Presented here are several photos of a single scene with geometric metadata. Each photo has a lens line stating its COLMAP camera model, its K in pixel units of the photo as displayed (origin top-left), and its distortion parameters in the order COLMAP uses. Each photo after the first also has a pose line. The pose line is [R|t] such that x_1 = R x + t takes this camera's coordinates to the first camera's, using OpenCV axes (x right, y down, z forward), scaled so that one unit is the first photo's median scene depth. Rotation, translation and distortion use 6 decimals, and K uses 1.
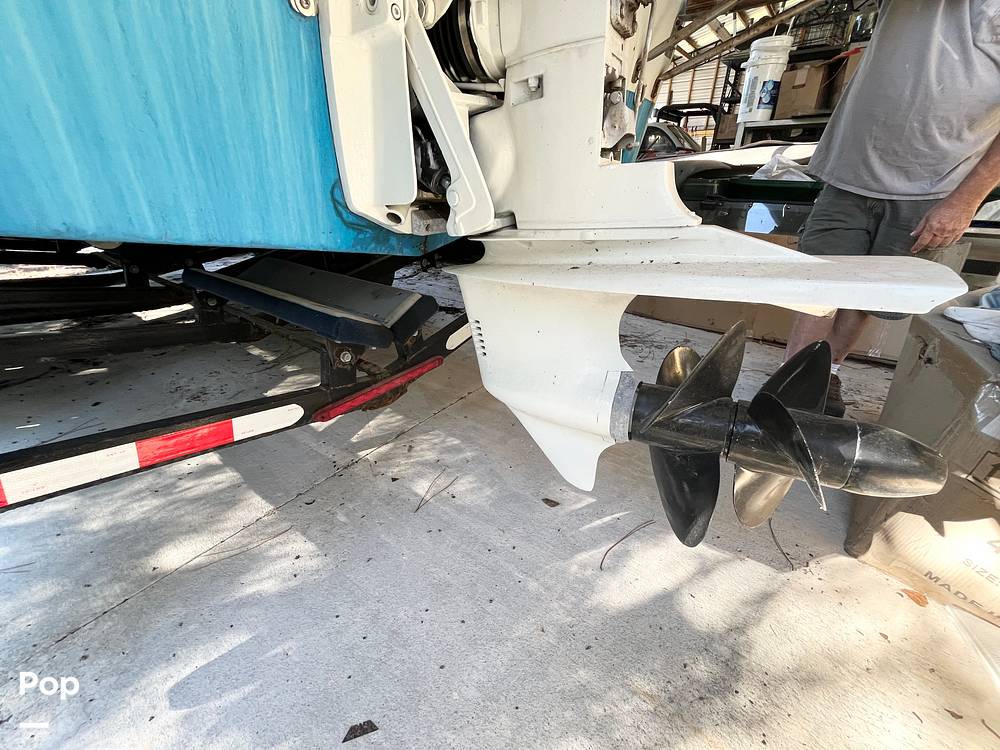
lens RADIAL K [[404.0, 0, 496.3], [0, 404.0, 371.7], [0, 0, 1]] dist [-0.004006, -0.000358]
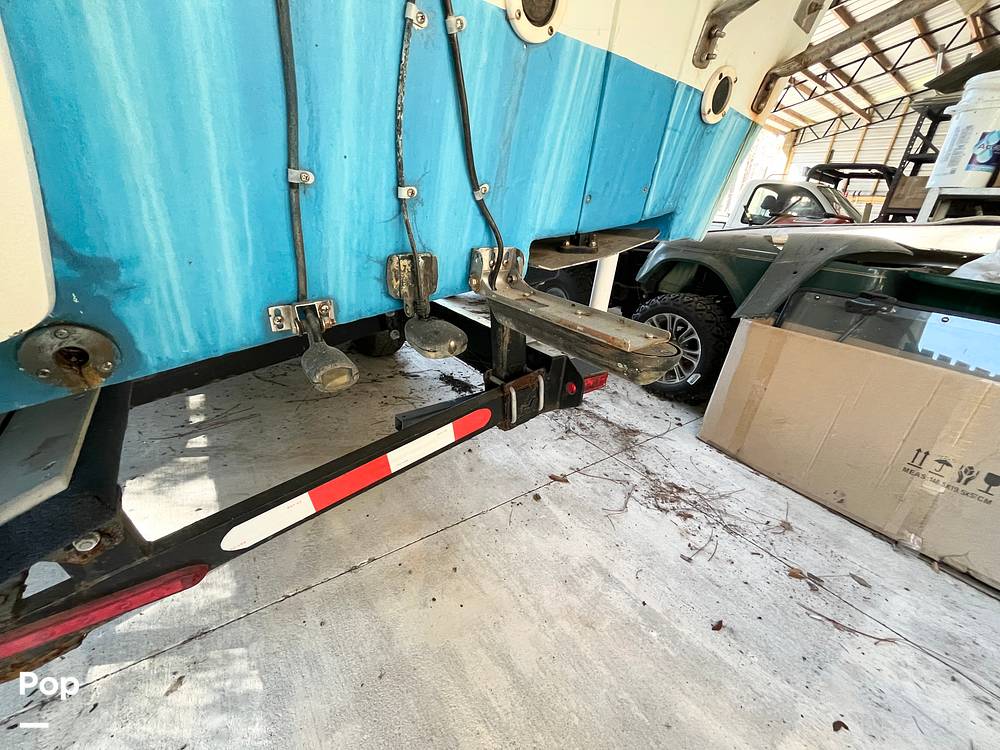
lens RADIAL K [[404.0, 0, 496.3], [0, 404.0, 371.7], [0, 0, 1]] dist [-0.004006, -0.000358]
pose [[0.955986, 0.181121, -0.230837, 0.086491], [-0.200492, 0.977654, -0.063219, -0.095121], [0.214228, 0.106718, 0.970936, 0.167225]]
